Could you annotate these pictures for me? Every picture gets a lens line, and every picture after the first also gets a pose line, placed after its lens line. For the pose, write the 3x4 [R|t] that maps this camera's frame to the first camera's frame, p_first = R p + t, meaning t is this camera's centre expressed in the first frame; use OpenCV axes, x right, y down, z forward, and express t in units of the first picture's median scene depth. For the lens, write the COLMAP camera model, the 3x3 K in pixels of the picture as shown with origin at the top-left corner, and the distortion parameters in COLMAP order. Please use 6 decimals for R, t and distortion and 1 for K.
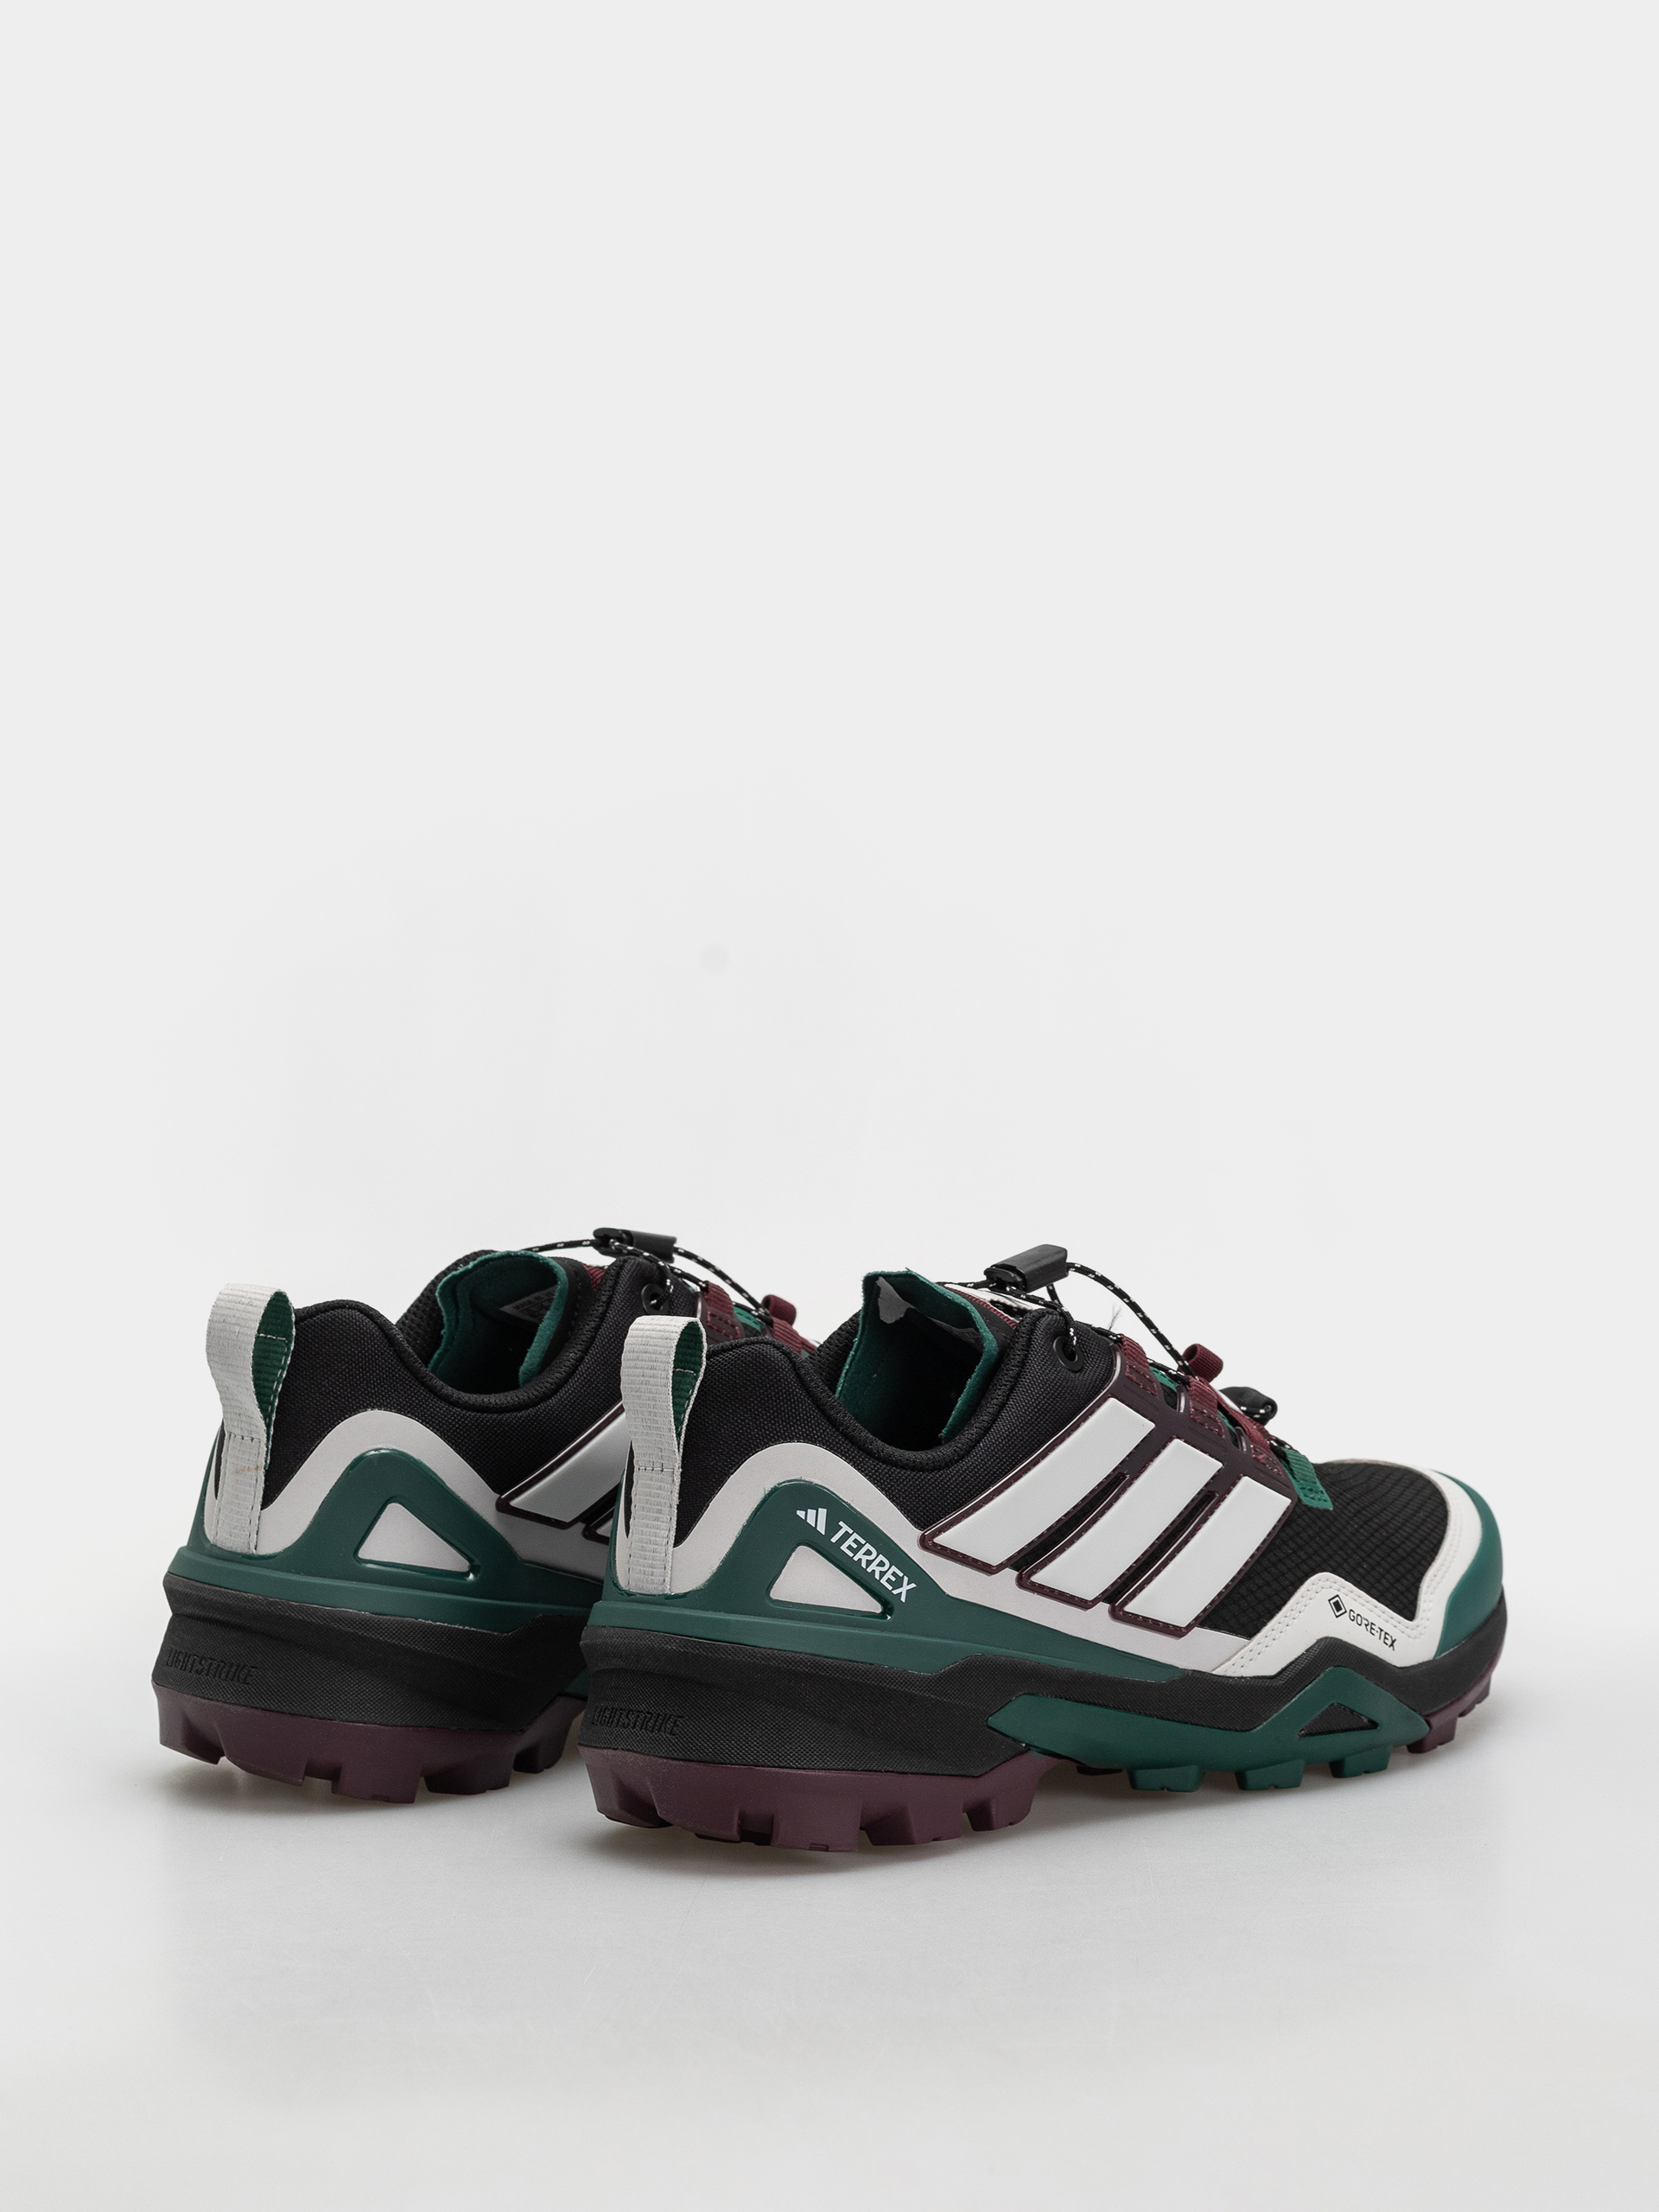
lens RADIAL K [[5391.7, 0, 829.5], [0, 5391.7, 1106.0], [0, 0, 1]] dist [0.059431, 0.344650]
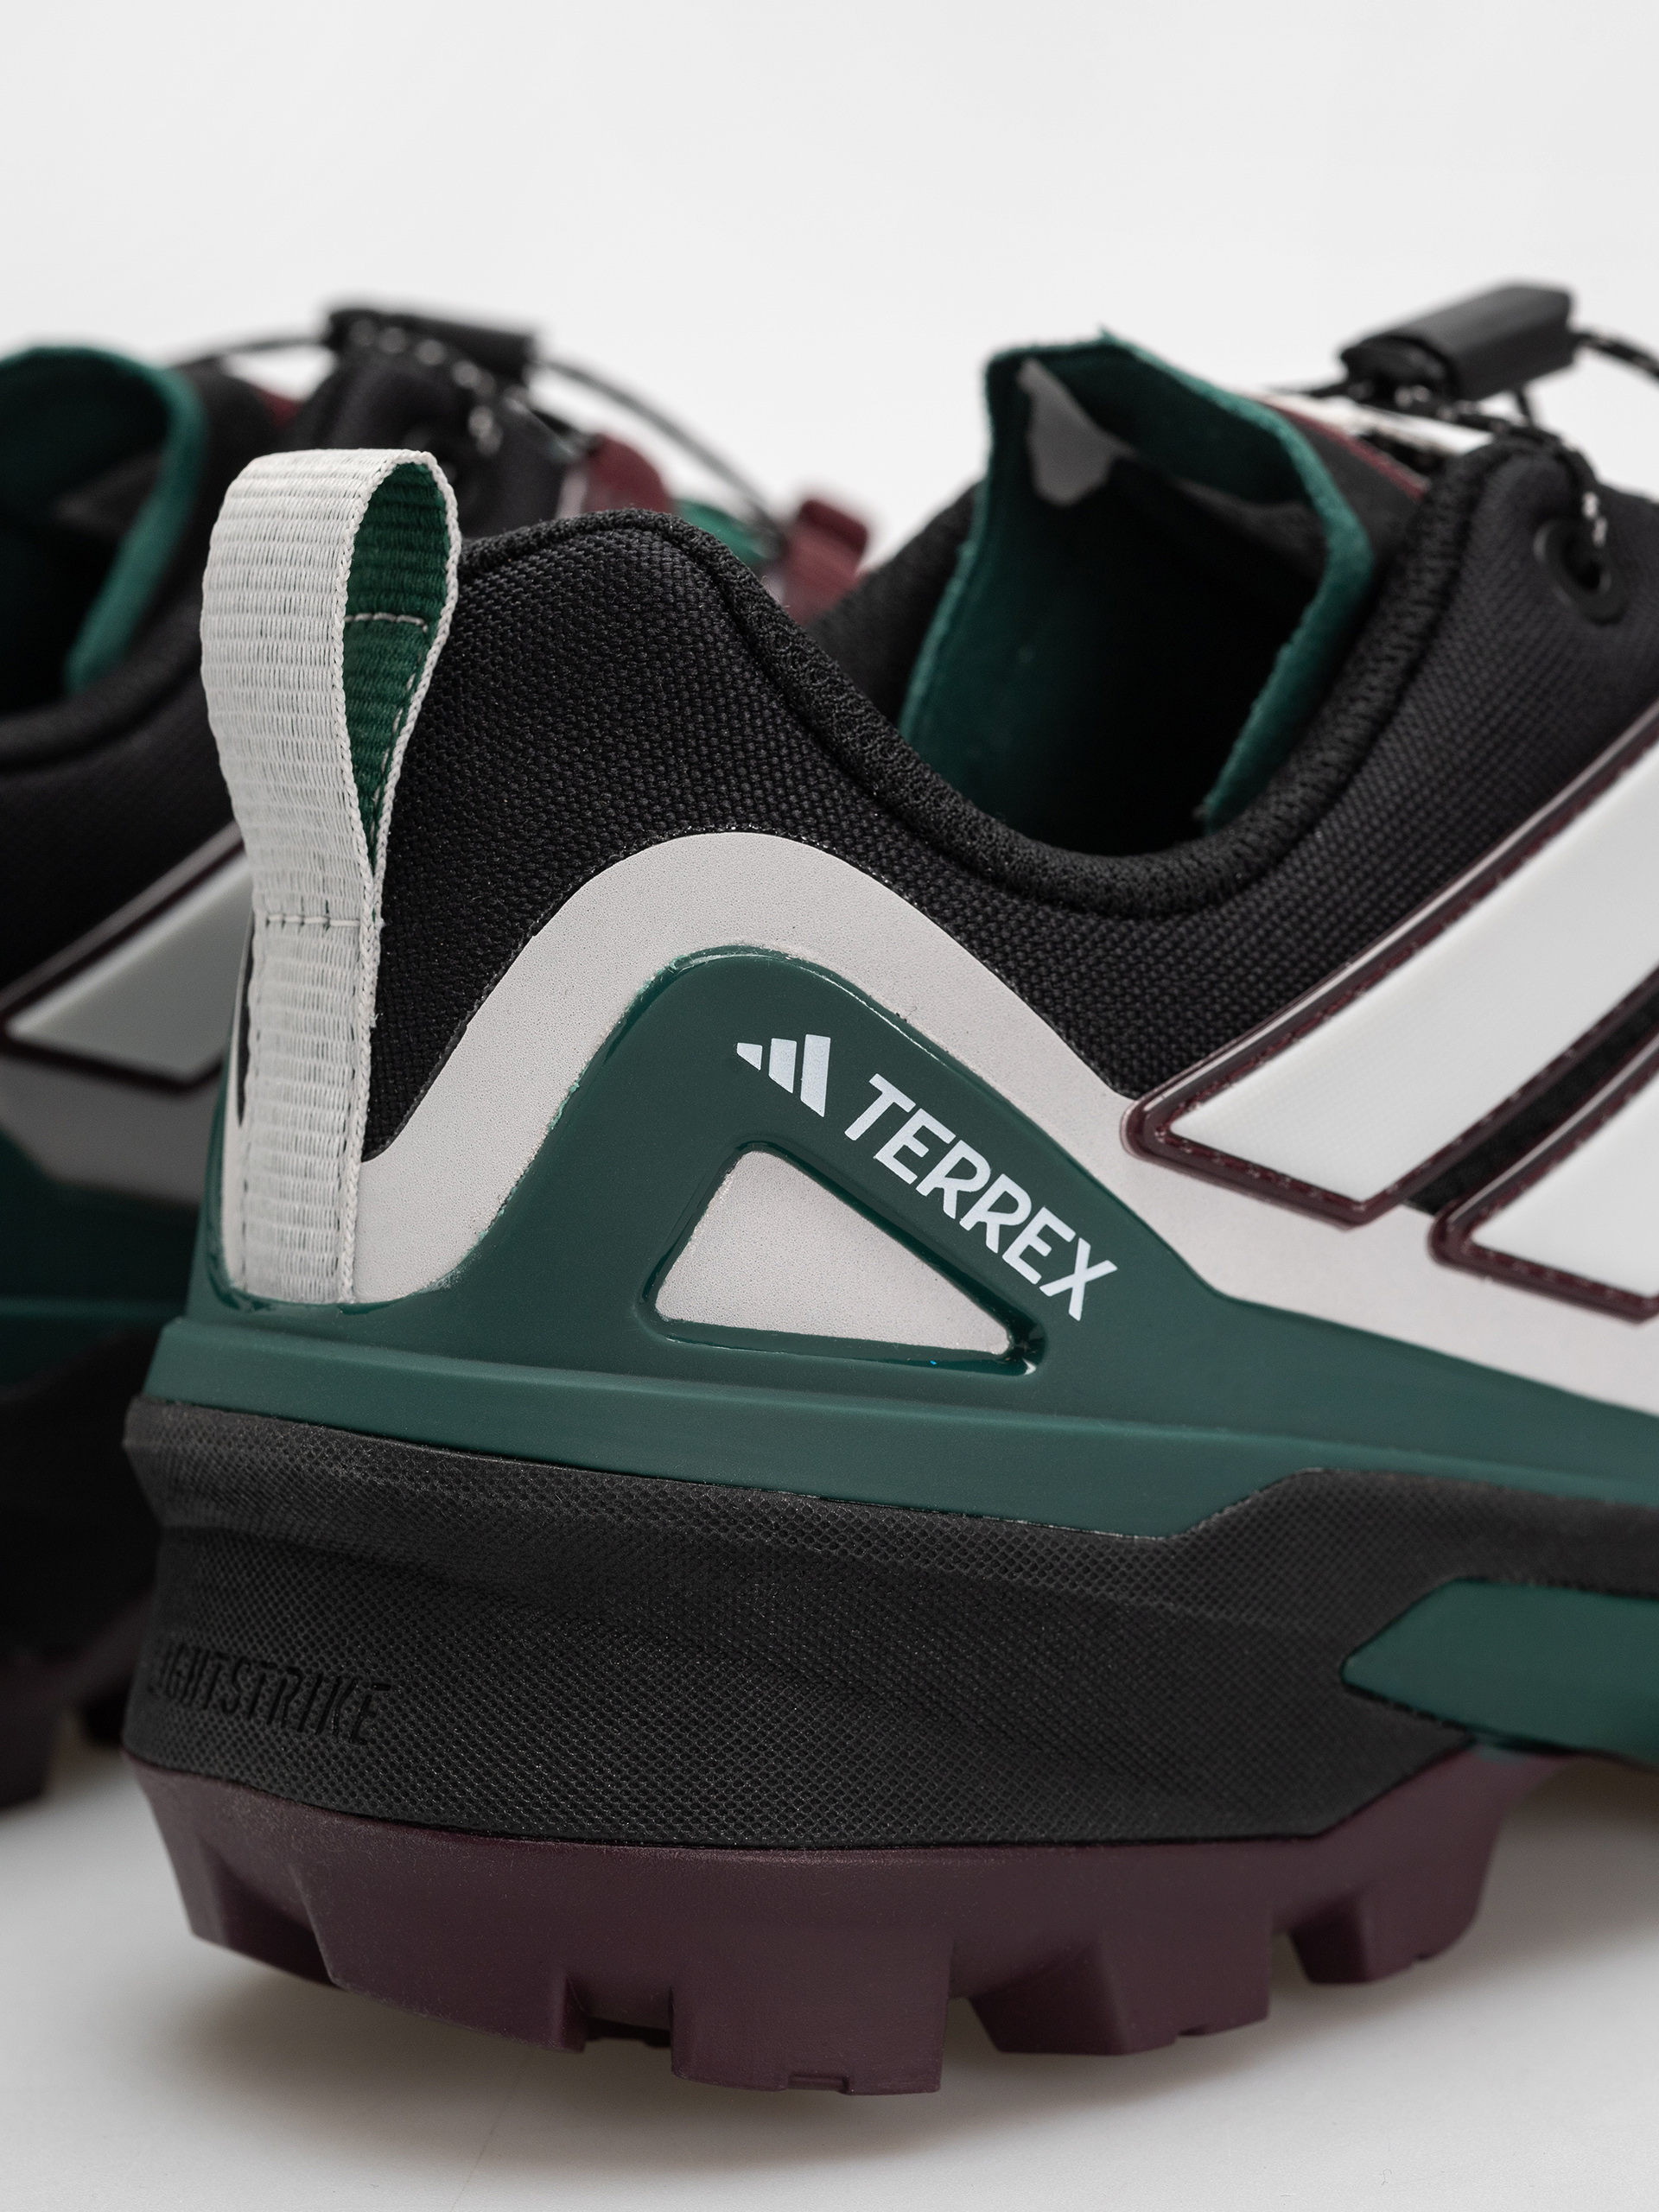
lens RADIAL K [[6626.4, 0, 833.0], [0, 6626.4, 1051.9], [0, 0, 1]] dist [0.089167, 0.557782]
pose [[0.997771, -0.013185, -0.065413, 0.025308], [0.018389, 0.996656, 0.079618, 0.043915], [0.064144, -0.080643, 0.994677, 0.603604]]
